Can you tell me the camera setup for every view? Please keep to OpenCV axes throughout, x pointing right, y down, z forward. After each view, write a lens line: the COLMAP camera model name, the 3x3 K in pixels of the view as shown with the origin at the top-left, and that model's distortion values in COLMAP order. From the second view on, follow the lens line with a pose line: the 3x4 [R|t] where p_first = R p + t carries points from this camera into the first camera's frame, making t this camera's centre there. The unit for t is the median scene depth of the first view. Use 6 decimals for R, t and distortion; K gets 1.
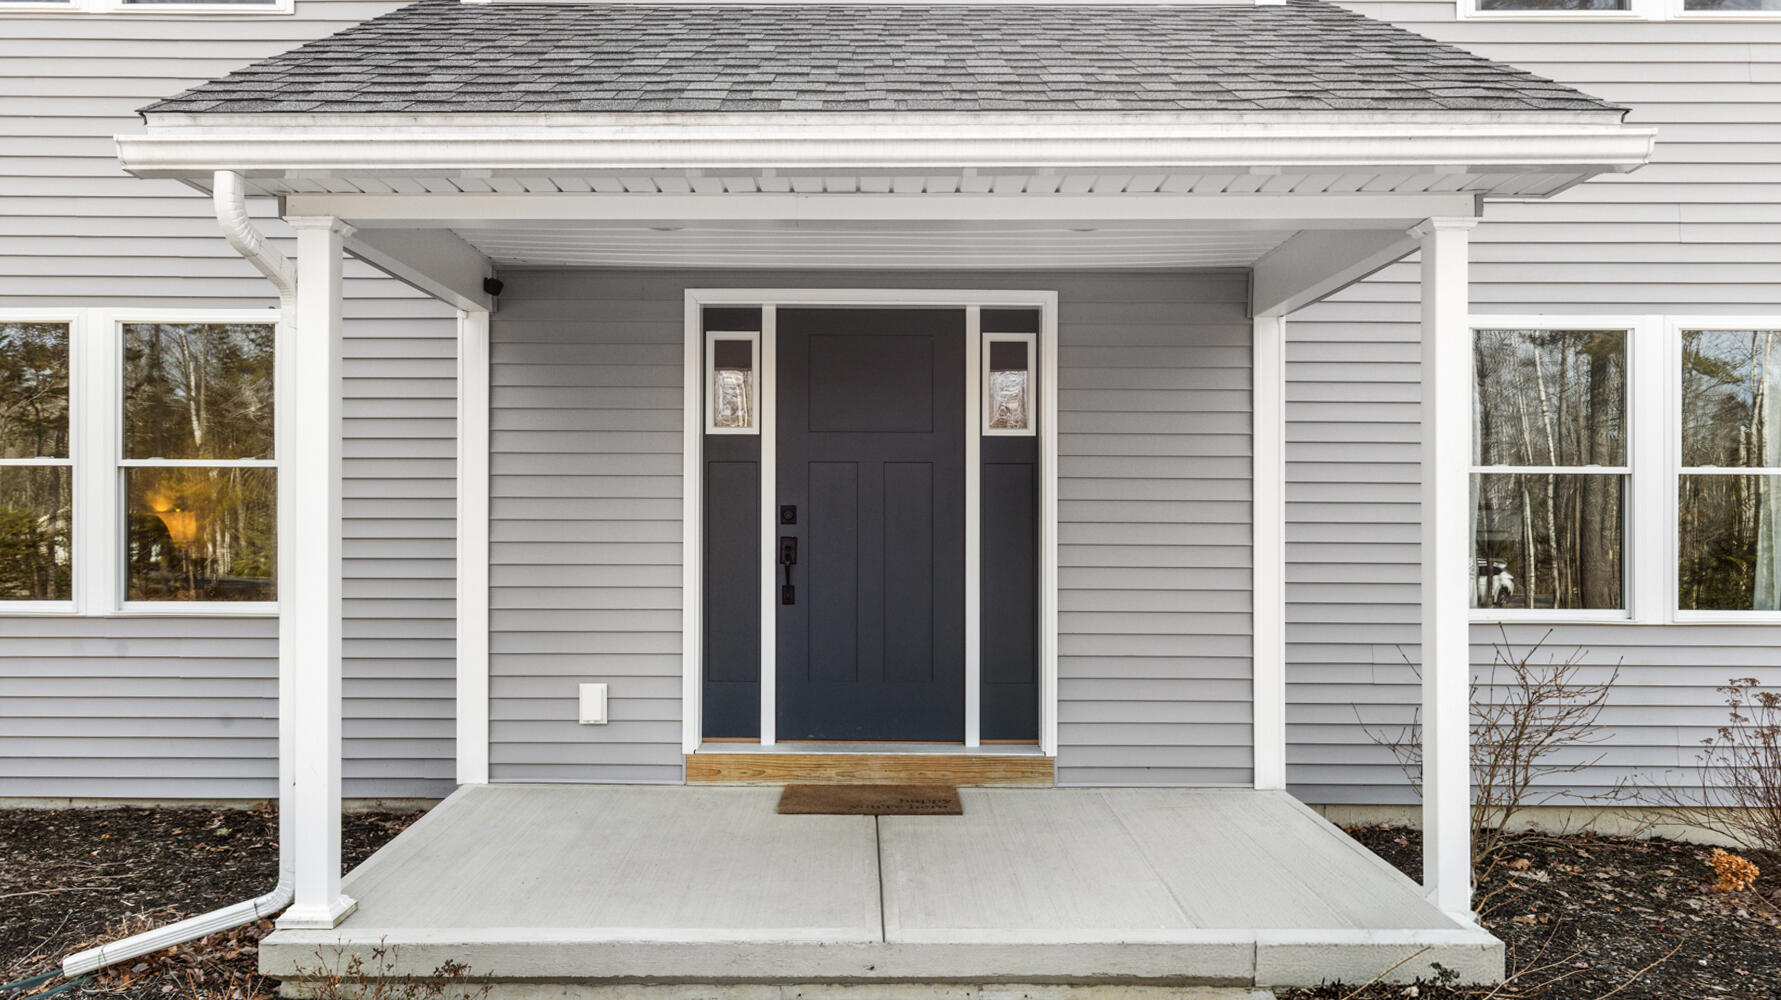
lens RADIAL K [[1161.5, 0, 890.5], [0, 1161.5, 500.0], [0, 0, 1]] dist [-0.000682, -0.000067]
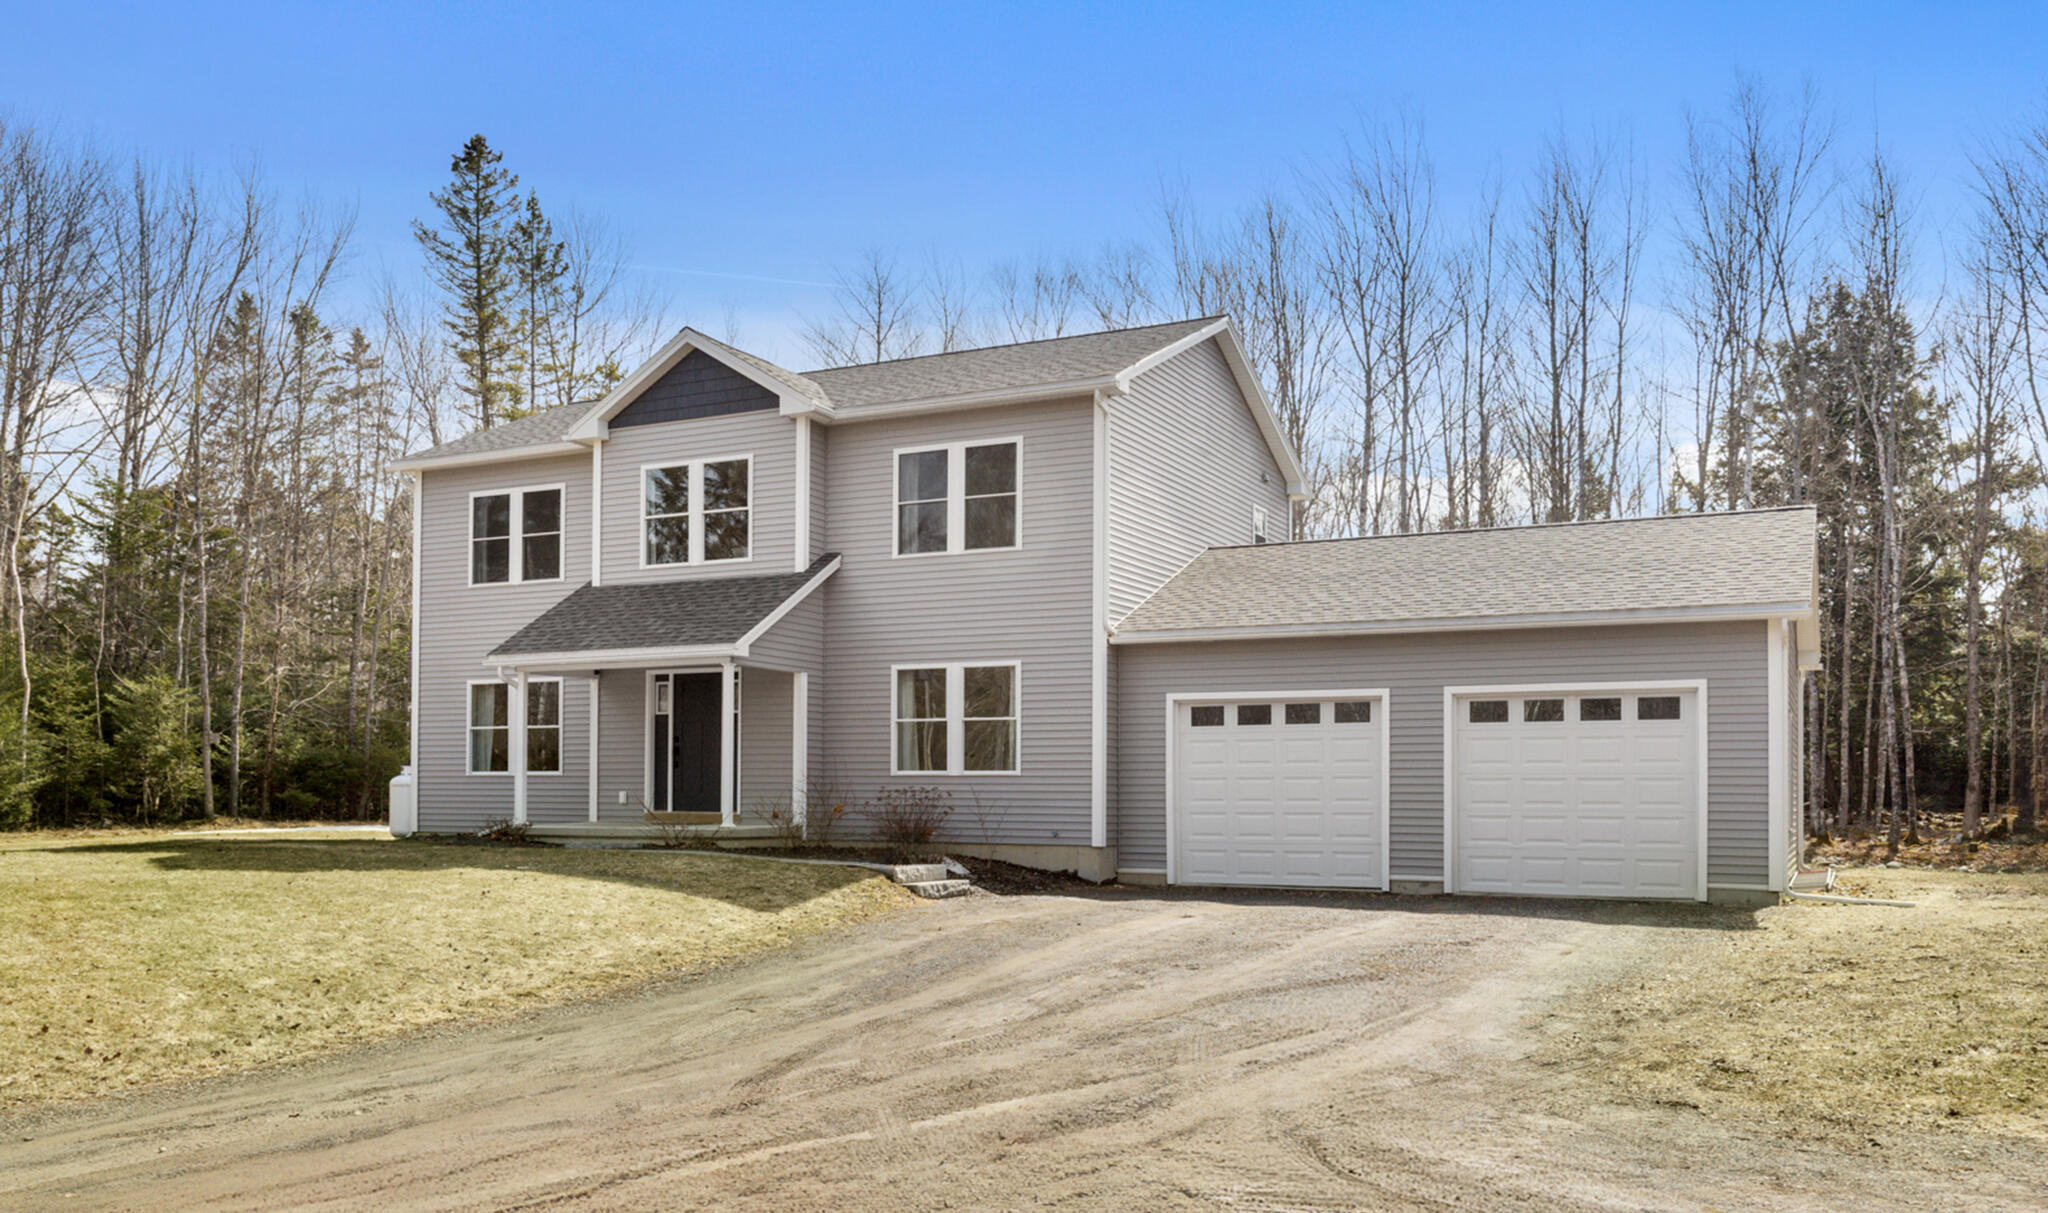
lens RADIAL K [[1515.6, 0, 1023.6], [0, 1515.6, 713.4], [0, 0, 1]] dist [-0.054738, -0.000054]
pose [[0.893673, -0.018793, -0.448325, 2.602760], [0.012267, 0.999772, -0.017456, 0.025484], [0.448551, 0.010101, 0.893700, -2.248565]]
